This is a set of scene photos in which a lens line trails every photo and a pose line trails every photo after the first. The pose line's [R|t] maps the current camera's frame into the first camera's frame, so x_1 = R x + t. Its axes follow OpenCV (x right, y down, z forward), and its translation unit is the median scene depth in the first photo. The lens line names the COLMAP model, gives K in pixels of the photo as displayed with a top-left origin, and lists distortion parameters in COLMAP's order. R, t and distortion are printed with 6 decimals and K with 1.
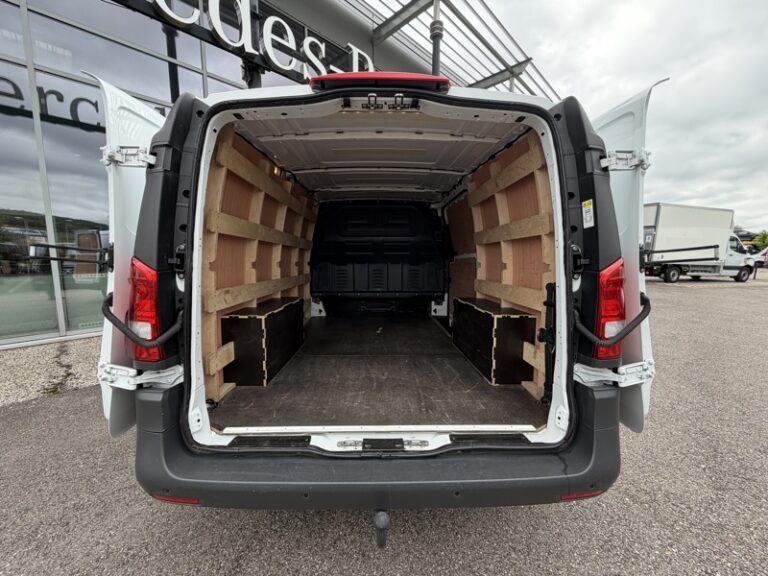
lens RADIAL K [[305.0, 0, 382.1], [0, 305.0, 287.8], [0, 0, 1]] dist [0.000526, 0.000153]
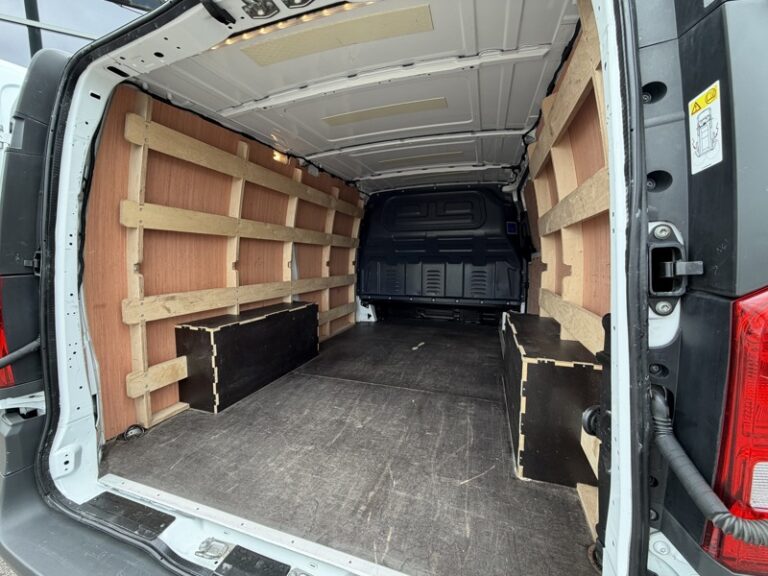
lens RADIAL K [[305.0, 0, 382.1], [0, 305.0, 287.8], [0, 0, 1]] dist [0.000526, 0.000153]
pose [[0.940607, 0.030030, -0.338168, 0.273983], [-0.028086, 0.999549, 0.010643, -0.034563], [0.338335, -0.000513, 0.941026, 0.333205]]
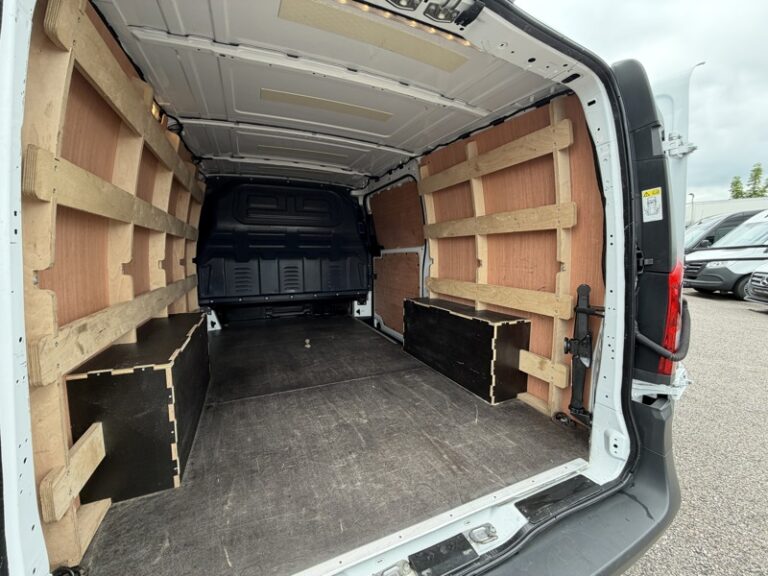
lens RADIAL K [[305.0, 0, 382.1], [0, 305.0, 287.8], [0, 0, 1]] dist [0.000526, 0.000153]
pose [[0.921618, -0.046324, 0.385324, -0.209931], [0.036659, 0.998803, 0.032395, -0.041194], [-0.386363, -0.015730, 0.922213, 0.306297]]
